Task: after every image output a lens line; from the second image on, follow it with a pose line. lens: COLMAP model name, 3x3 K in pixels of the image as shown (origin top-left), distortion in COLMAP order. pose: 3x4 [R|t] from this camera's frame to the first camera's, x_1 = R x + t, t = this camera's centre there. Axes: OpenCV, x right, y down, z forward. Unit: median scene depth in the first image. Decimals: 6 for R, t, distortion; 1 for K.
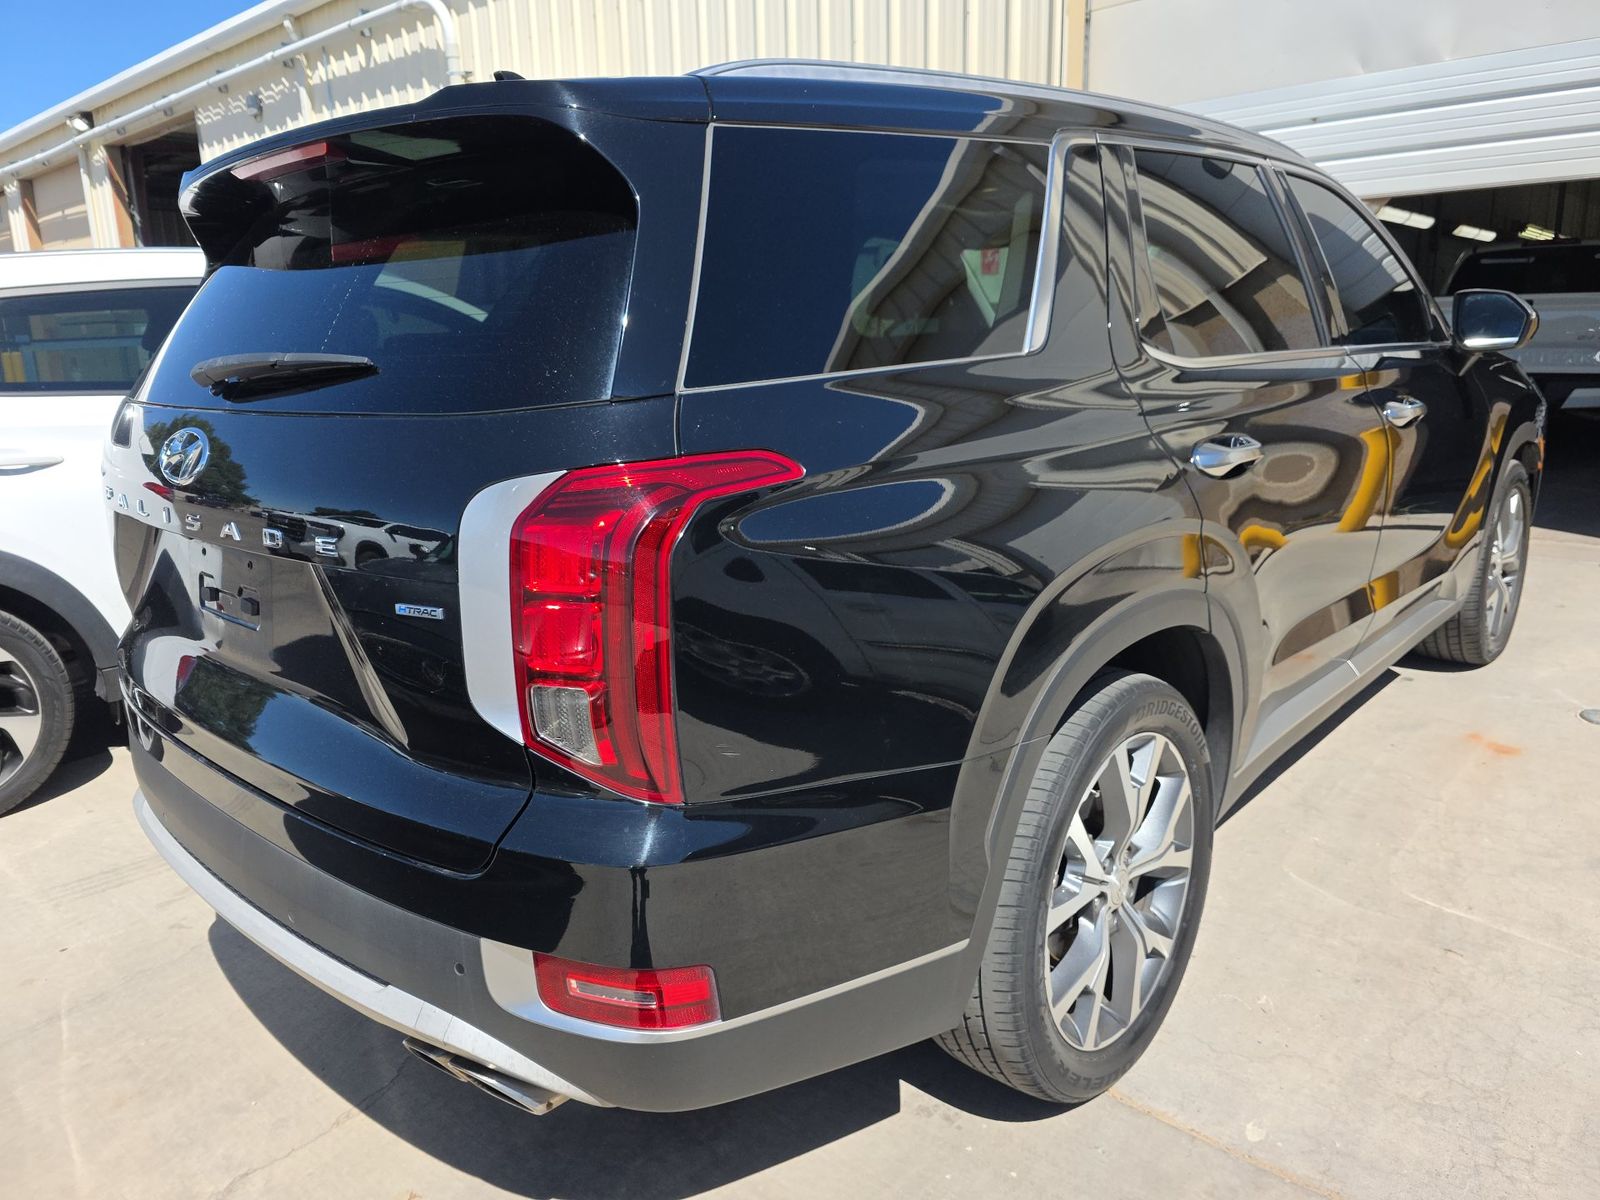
lens RADIAL K [[1104.0, 0, 800.0], [0, 1104.0, 600.0], [0, 0, 1]] dist [0.003501, 0.000755]
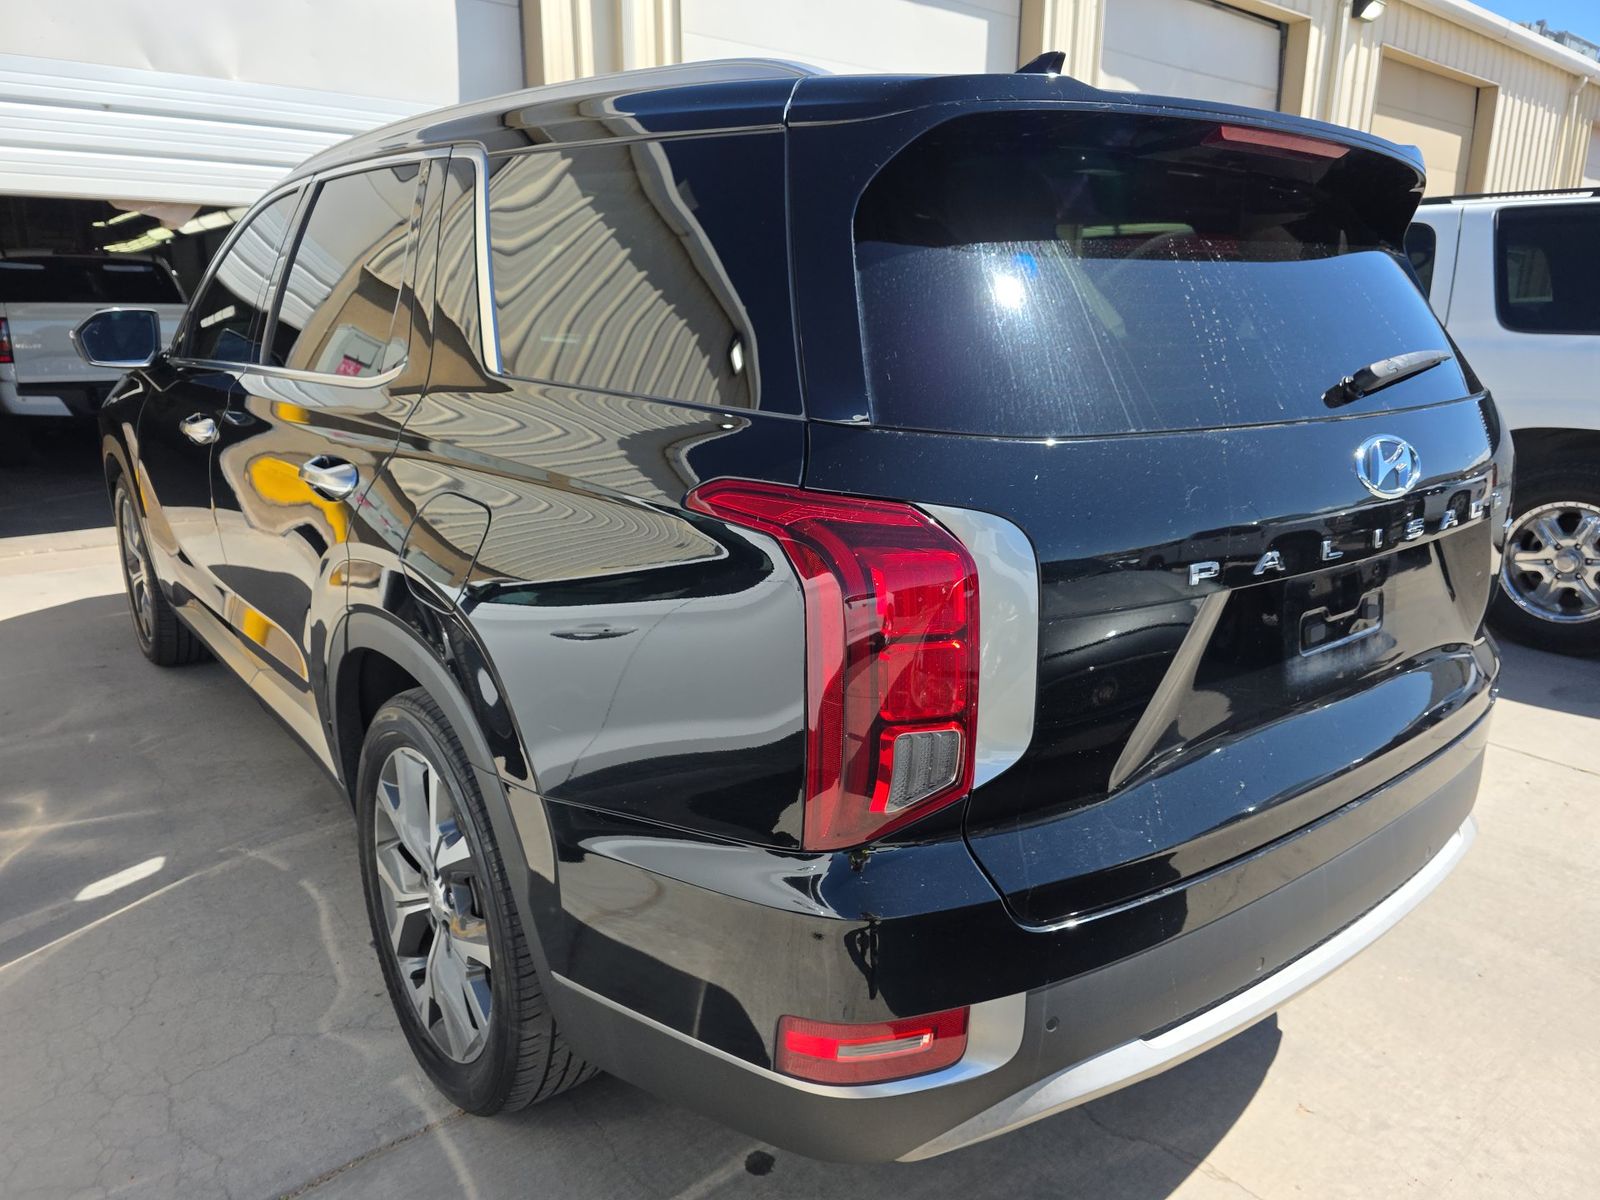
lens RADIAL K [[1077.3, 0, 800.0], [0, 1077.3, 600.0], [0, 0, 1]] dist [0.000336, 0.001020]
pose [[0.151791, -0.226810, 0.962038, -0.424162], [0.230113, 0.954680, 0.188768, -0.084338], [-0.961253, 0.192724, 0.197104, 0.368117]]
